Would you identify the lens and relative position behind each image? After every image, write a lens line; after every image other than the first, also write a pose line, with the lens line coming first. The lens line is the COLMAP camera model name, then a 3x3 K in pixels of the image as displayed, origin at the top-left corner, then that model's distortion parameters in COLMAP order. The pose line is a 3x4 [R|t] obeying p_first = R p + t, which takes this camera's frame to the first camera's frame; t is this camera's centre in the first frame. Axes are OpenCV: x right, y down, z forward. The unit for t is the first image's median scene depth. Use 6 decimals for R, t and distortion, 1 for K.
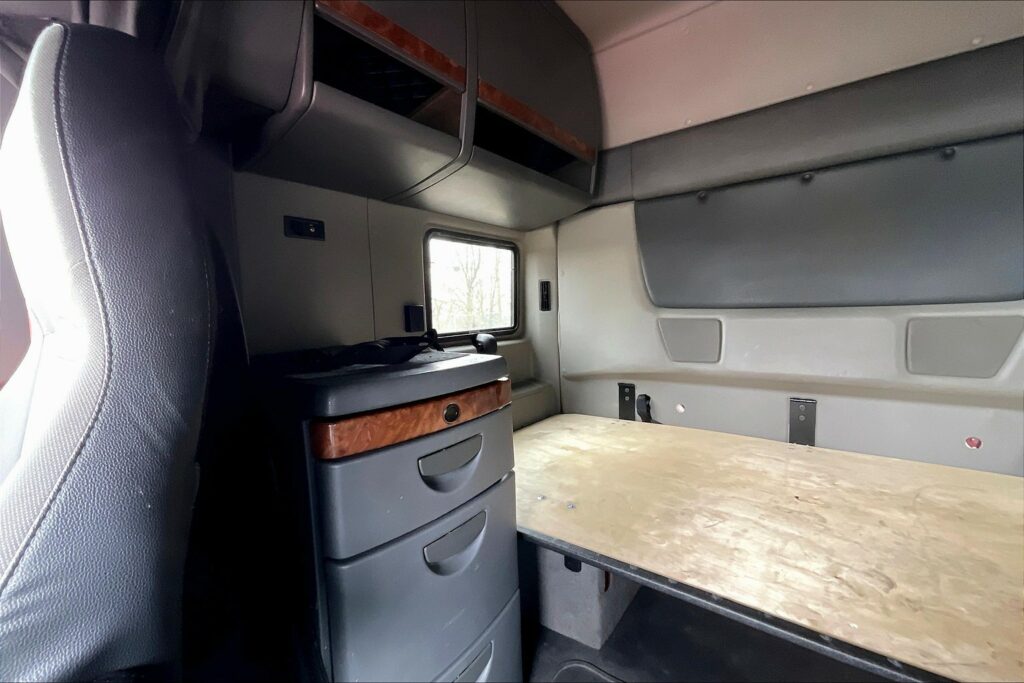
lens RADIAL K [[419.9, 0, 512.1], [0, 419.9, 341.2], [0, 0, 1]] dist [-0.001623, -0.000141]
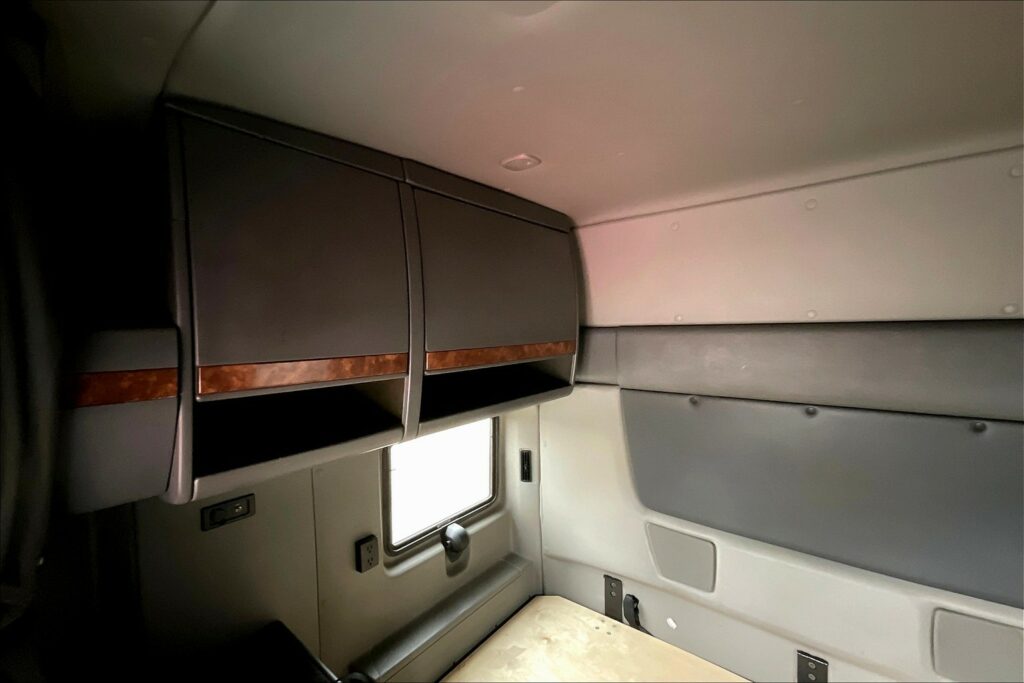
lens RADIAL K [[419.9, 0, 509.5], [0, 419.9, 353.1], [0, 0, 1]] dist [-0.001623, -0.000141]
pose [[0.999662, 0.009160, -0.024330, 0.071513], [-0.010145, 0.999121, -0.040662, -0.361415], [0.023936, 0.040896, 0.998877, 0.077480]]
